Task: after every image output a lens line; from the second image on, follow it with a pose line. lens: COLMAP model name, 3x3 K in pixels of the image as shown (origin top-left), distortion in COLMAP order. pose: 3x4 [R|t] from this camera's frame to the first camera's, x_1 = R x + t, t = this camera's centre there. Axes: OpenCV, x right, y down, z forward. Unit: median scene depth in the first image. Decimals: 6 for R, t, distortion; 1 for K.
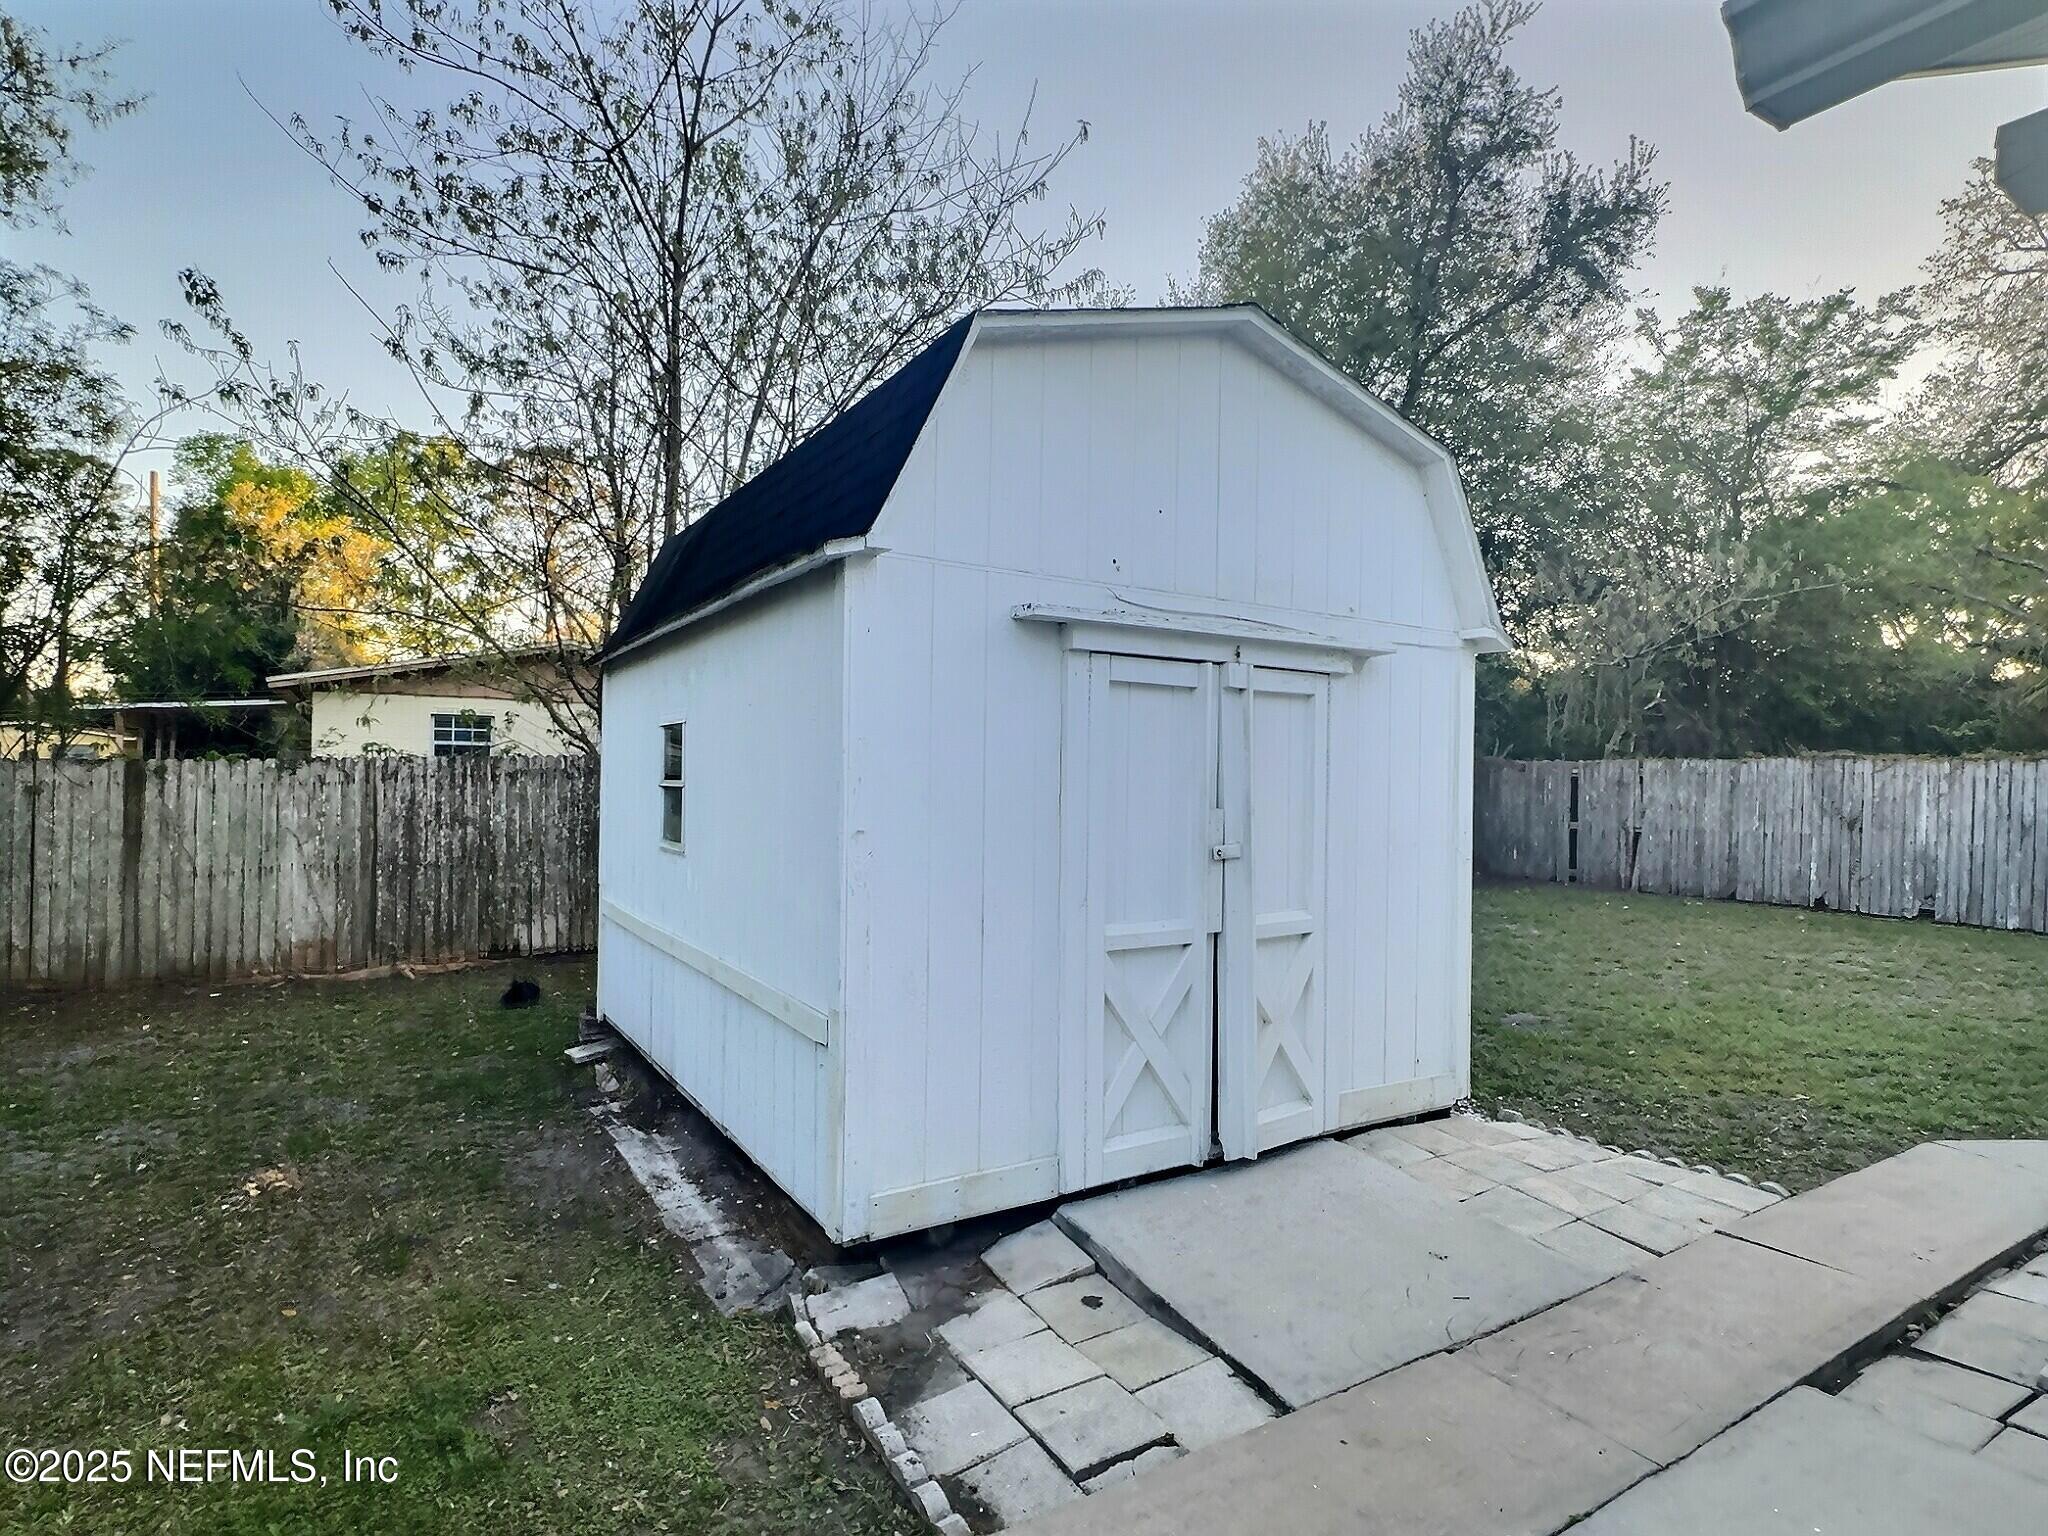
lens RADIAL K [[1062.3, 0, 1020.4], [0, 1062.3, 766.5], [0, 0, 1]] dist [-0.002704, -0.000768]
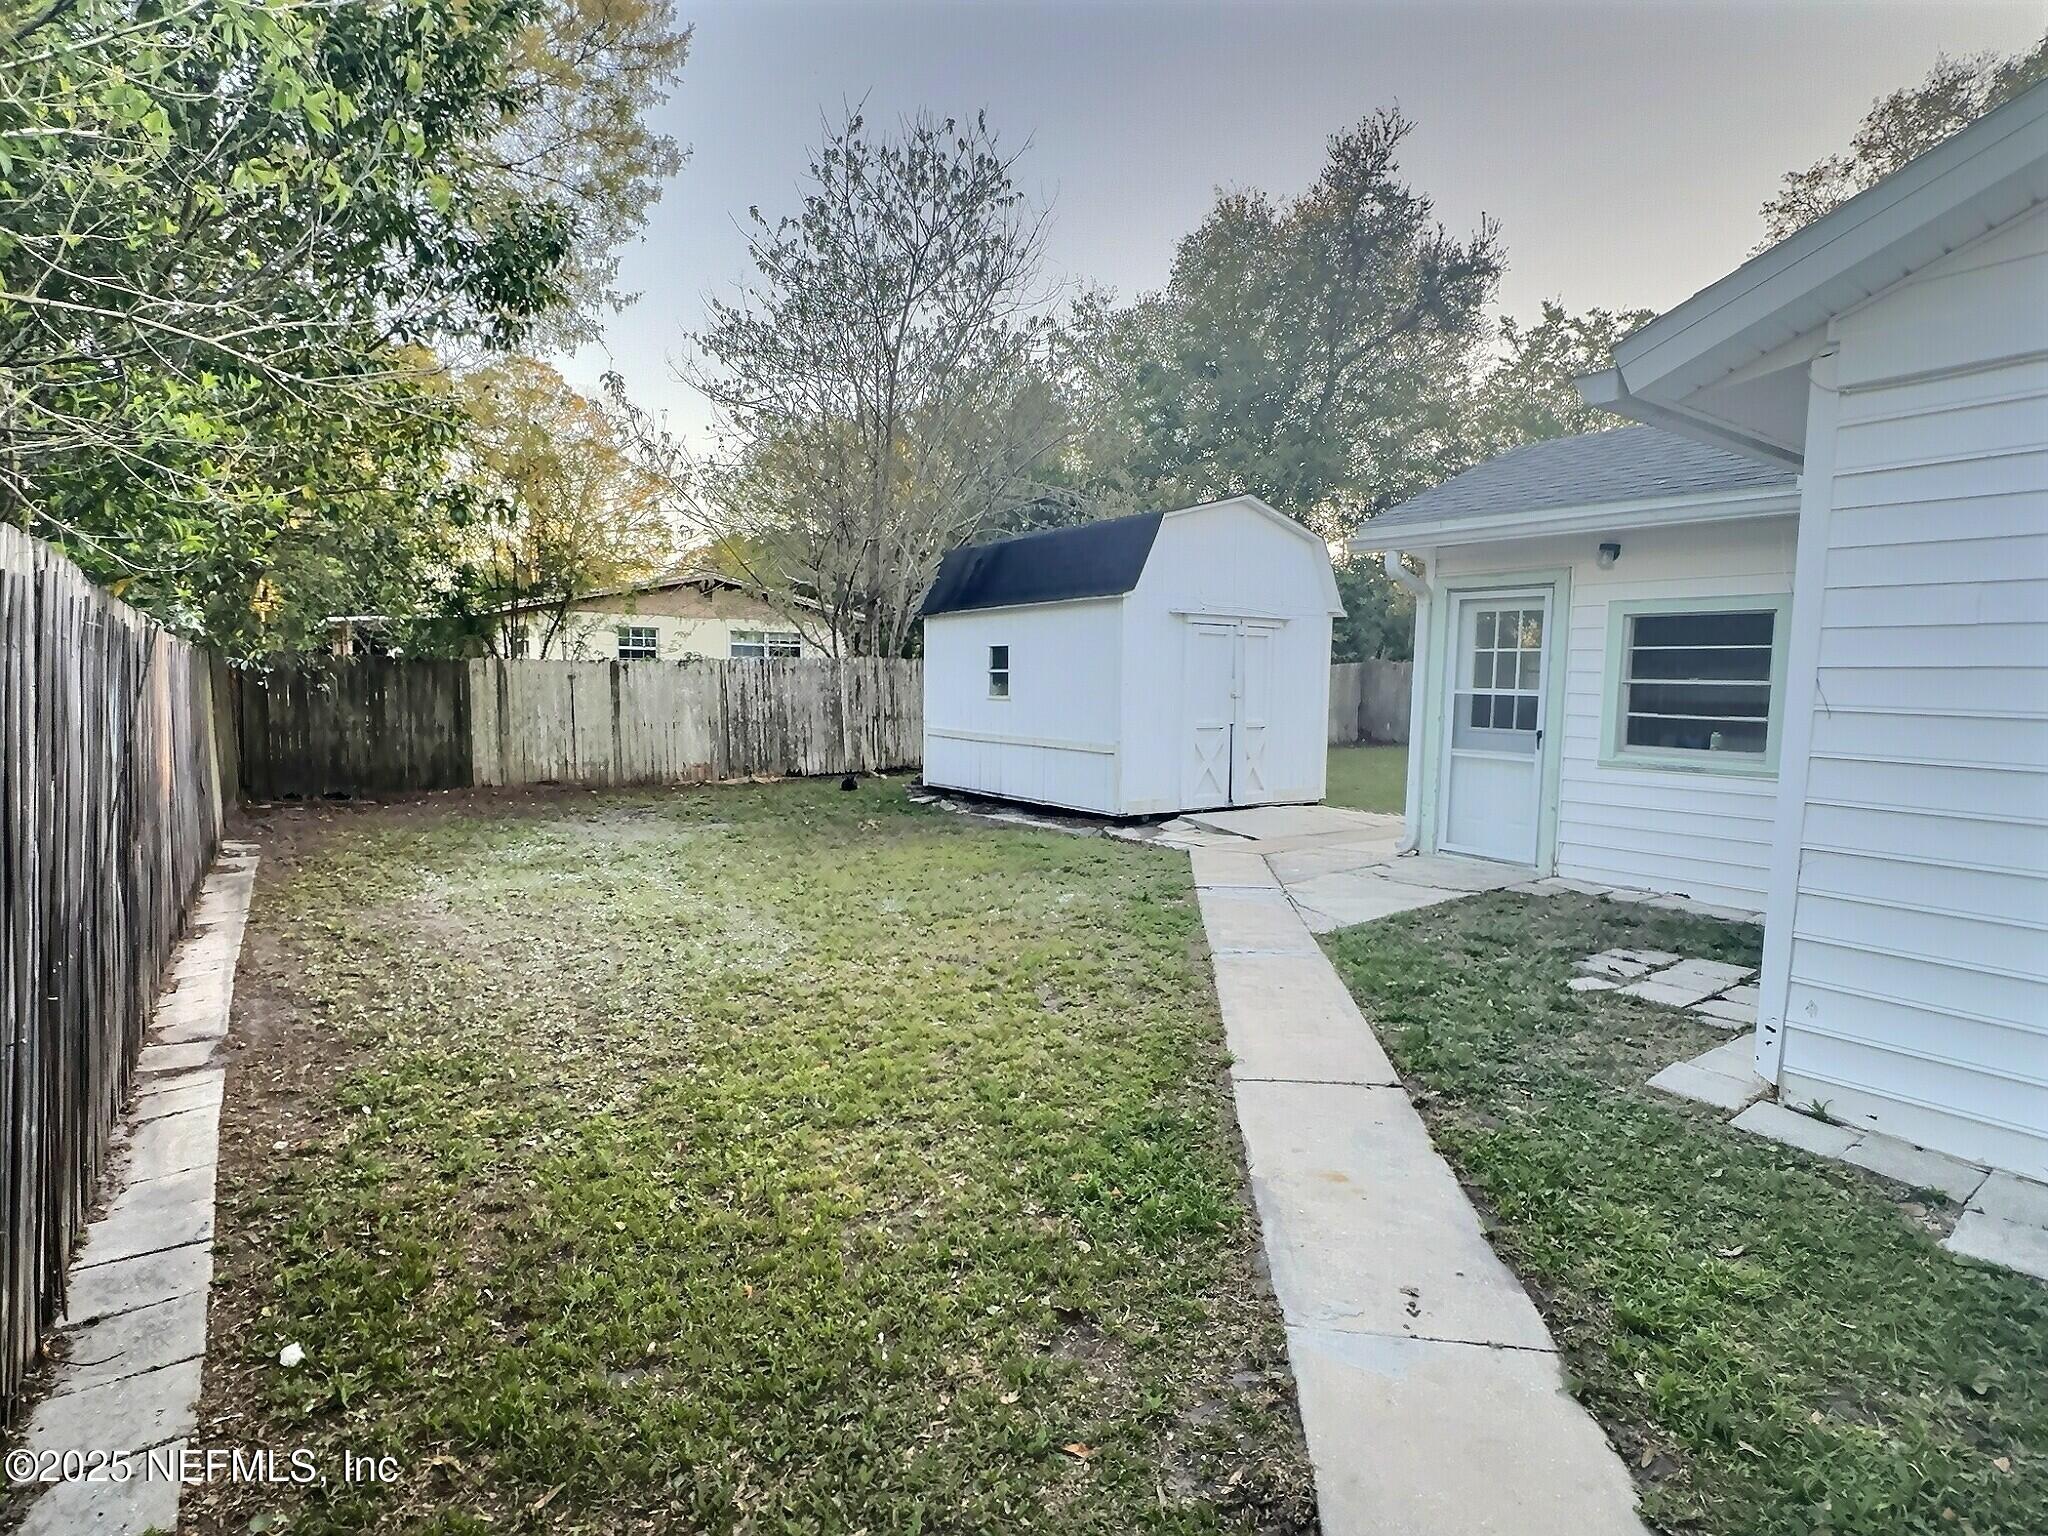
lens RADIAL K [[1062.3, 0, 1020.4], [0, 1062.3, 766.5], [0, 0, 1]] dist [-0.002704, -0.000768]
pose [[0.997953, -0.006013, 0.063664, -0.242215], [0.000059, 0.995655, 0.093122, 0.004344], [-0.063947, -0.092928, 0.993617, -0.770119]]
